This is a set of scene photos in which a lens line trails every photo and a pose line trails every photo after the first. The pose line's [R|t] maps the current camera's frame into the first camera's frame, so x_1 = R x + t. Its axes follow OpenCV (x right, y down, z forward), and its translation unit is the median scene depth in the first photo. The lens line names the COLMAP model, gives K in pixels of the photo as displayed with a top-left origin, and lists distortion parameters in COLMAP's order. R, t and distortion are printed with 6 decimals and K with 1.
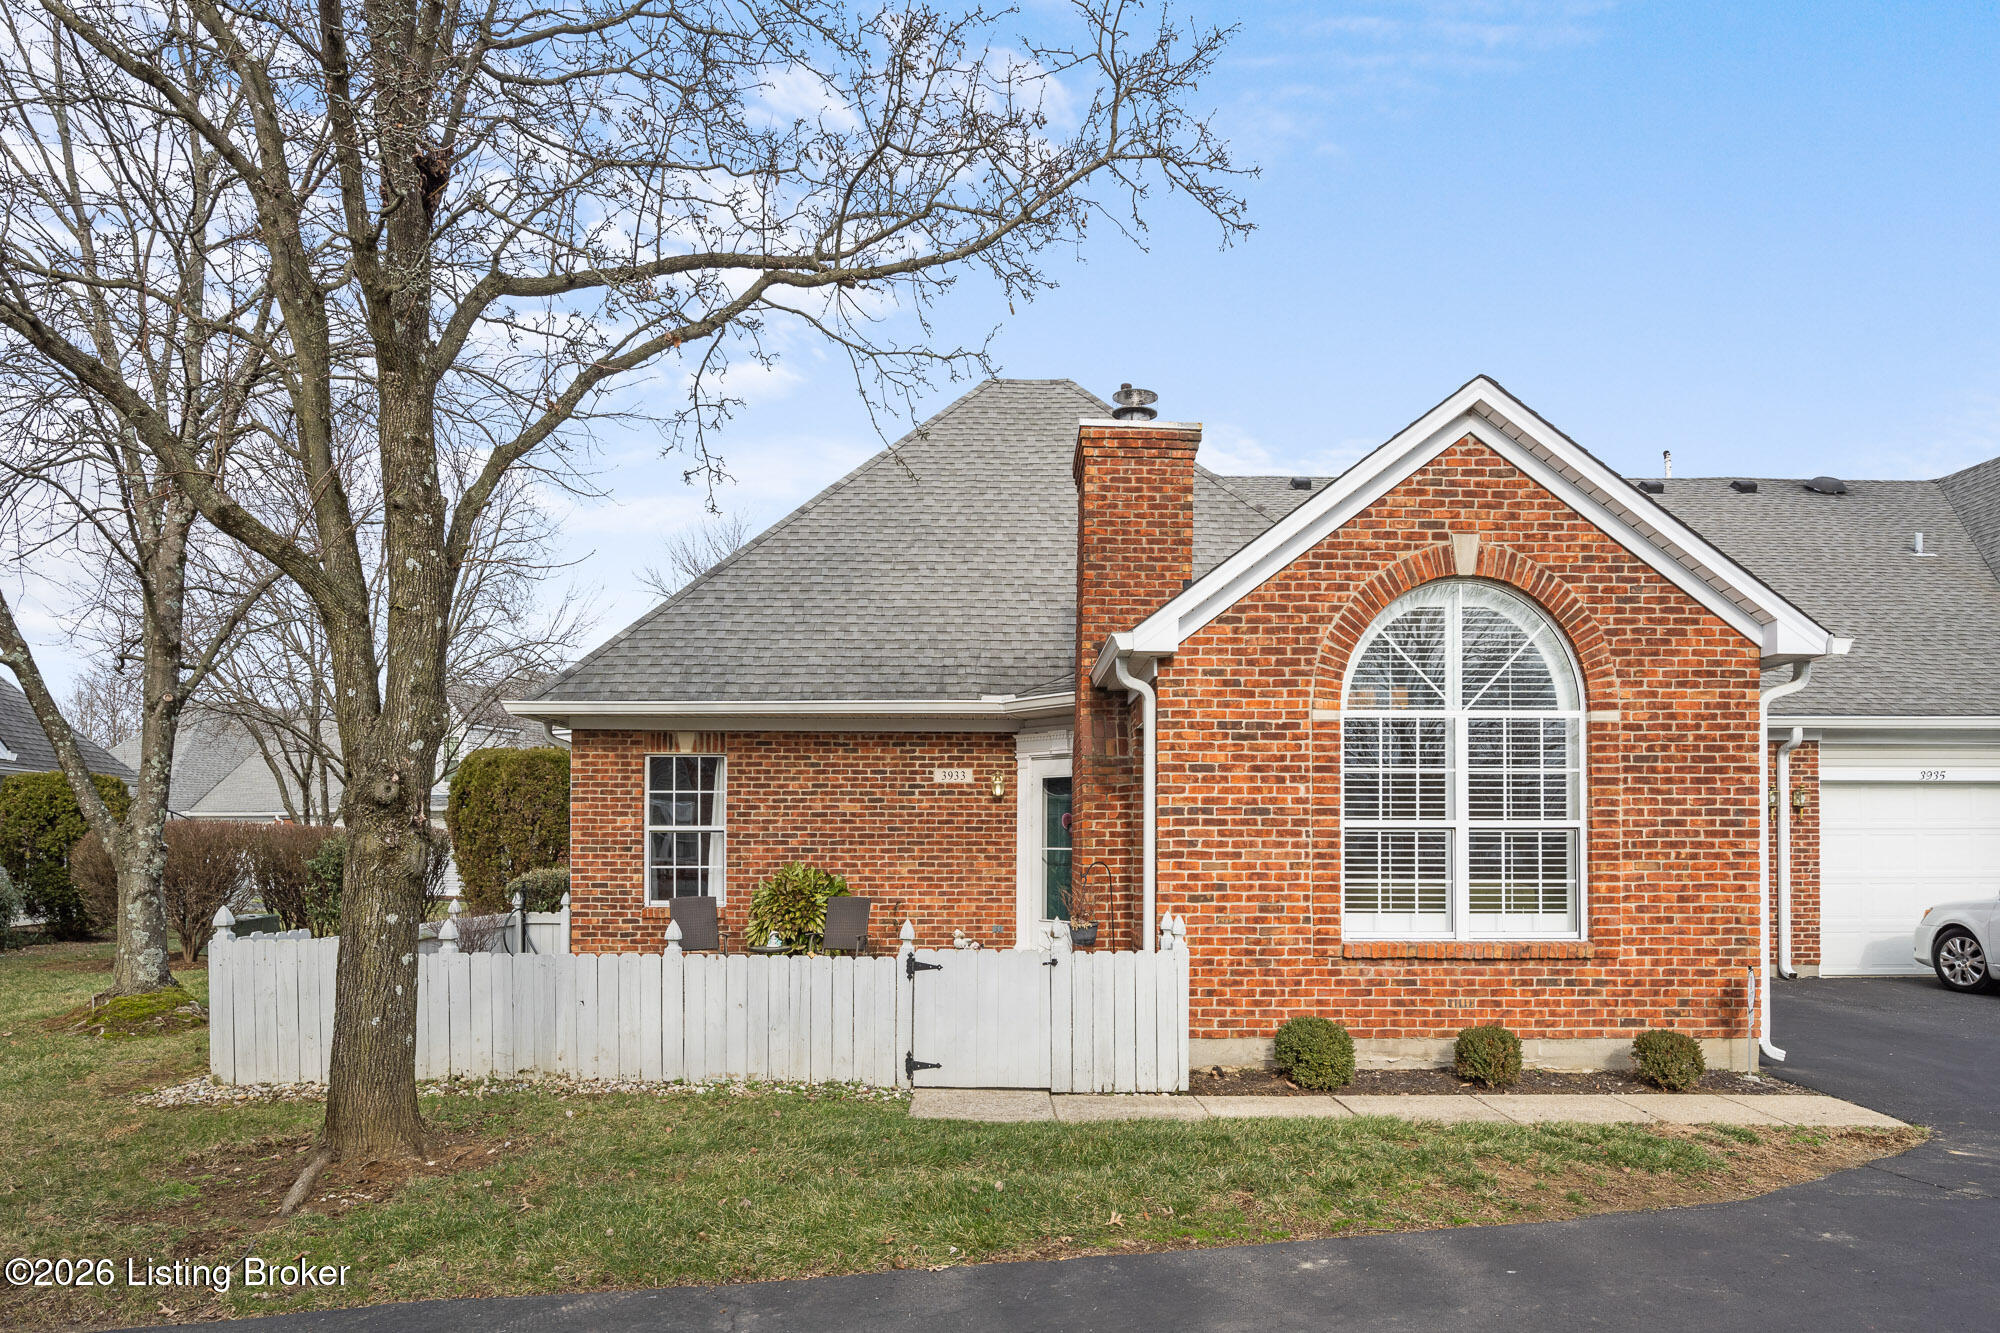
lens RADIAL K [[1294.9, 0, 1000.9], [0, 1294.9, 817.0], [0, 0, 1]] dist [-0.001897, 0.000051]
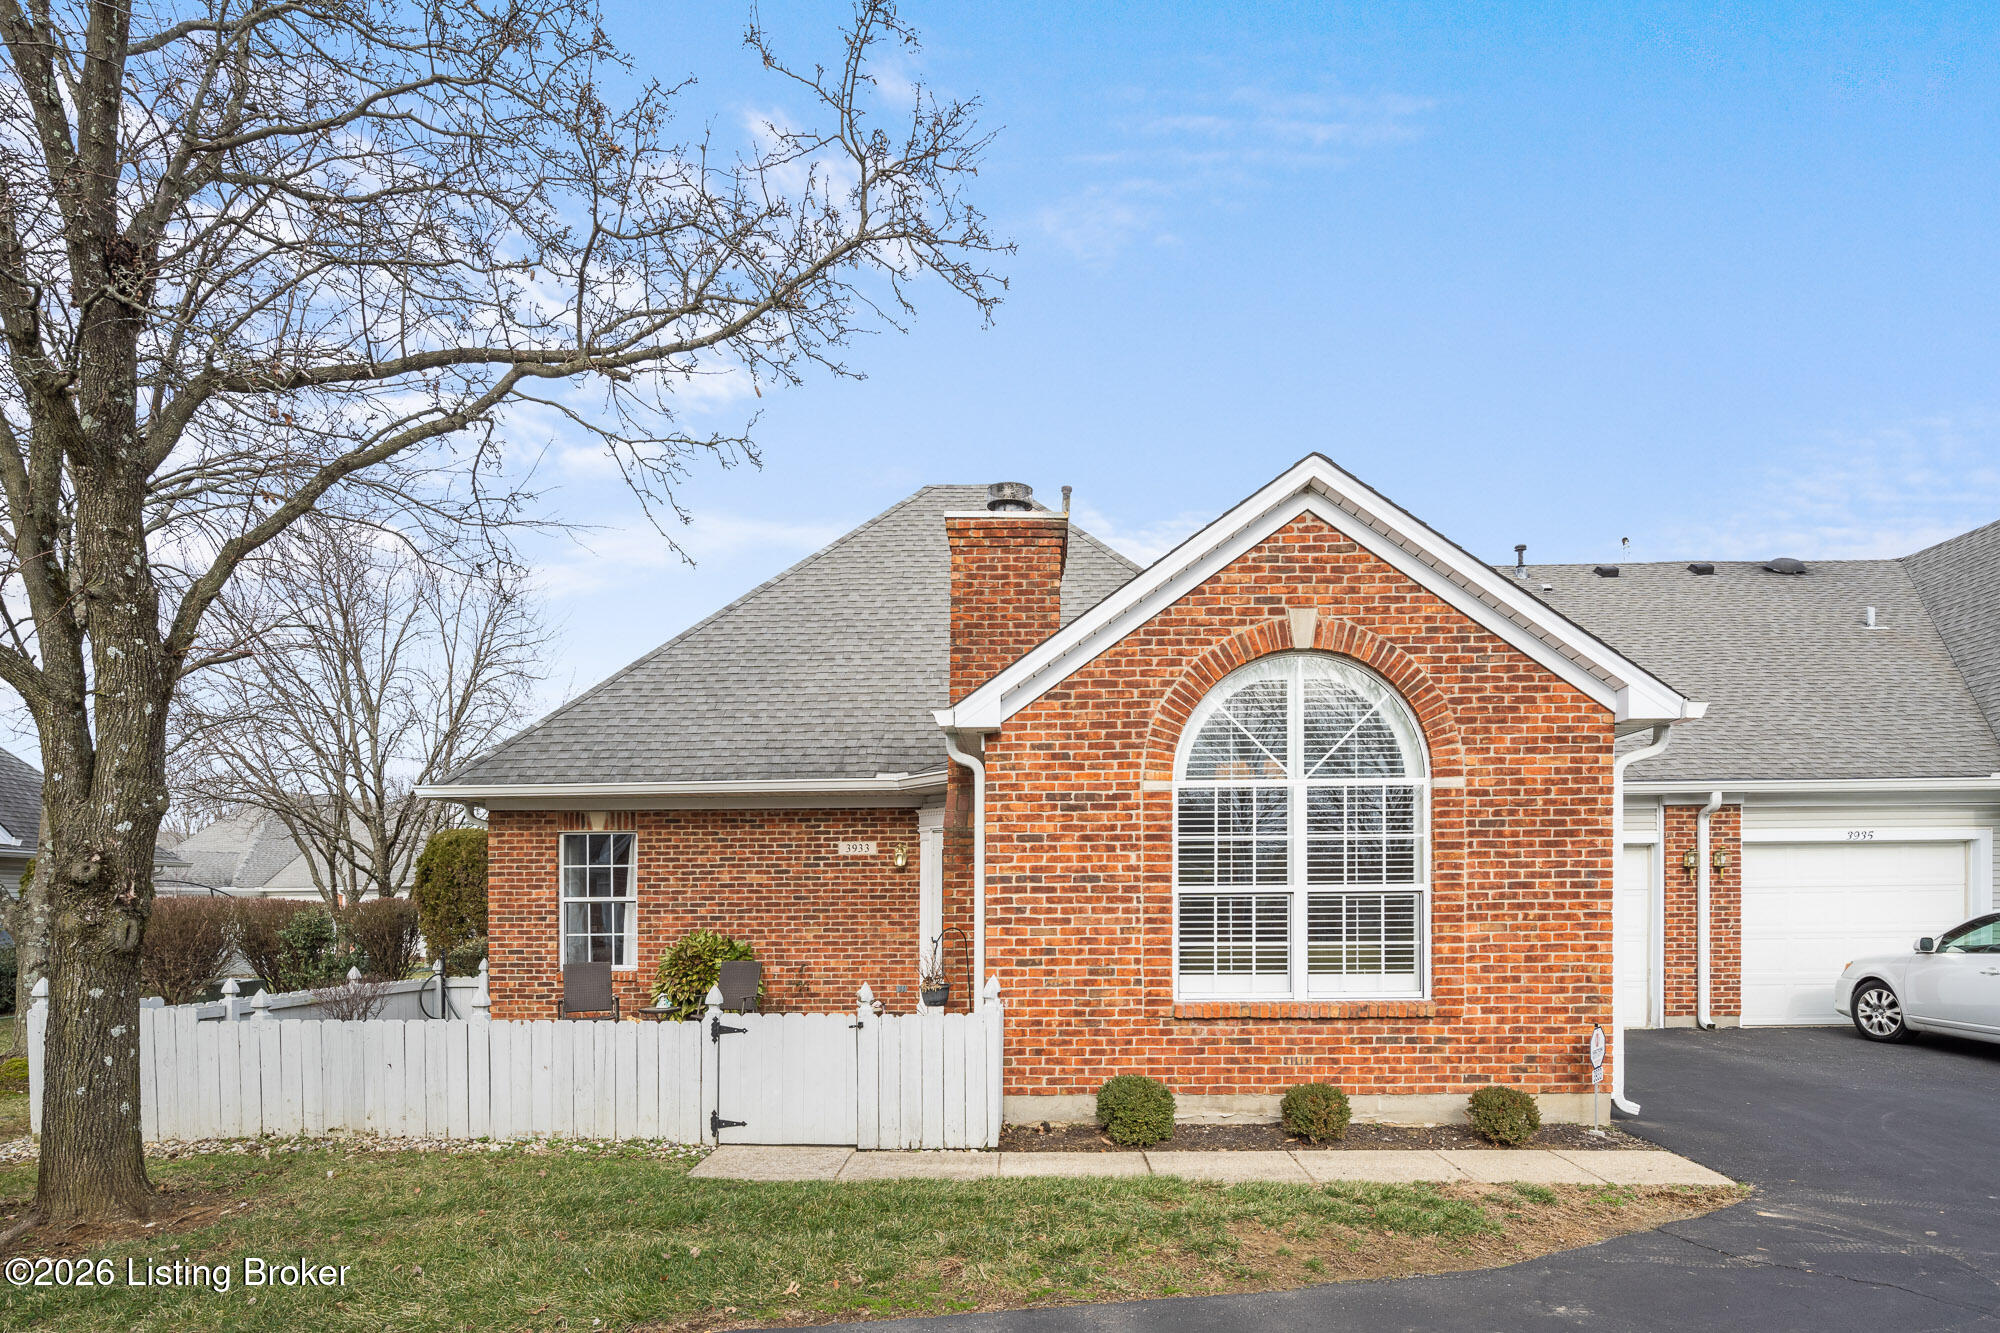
lens RADIAL K [[1158.5, 0, 895.7], [0, 1158.5, 906.0], [0, 0, 1]] dist [-0.002697, 0.001095]
pose [[0.997288, -0.009331, -0.073003, 0.099575], [0.010662, 0.999784, 0.017857, -0.000672], [0.072821, -0.018587, 0.997172, 0.048241]]
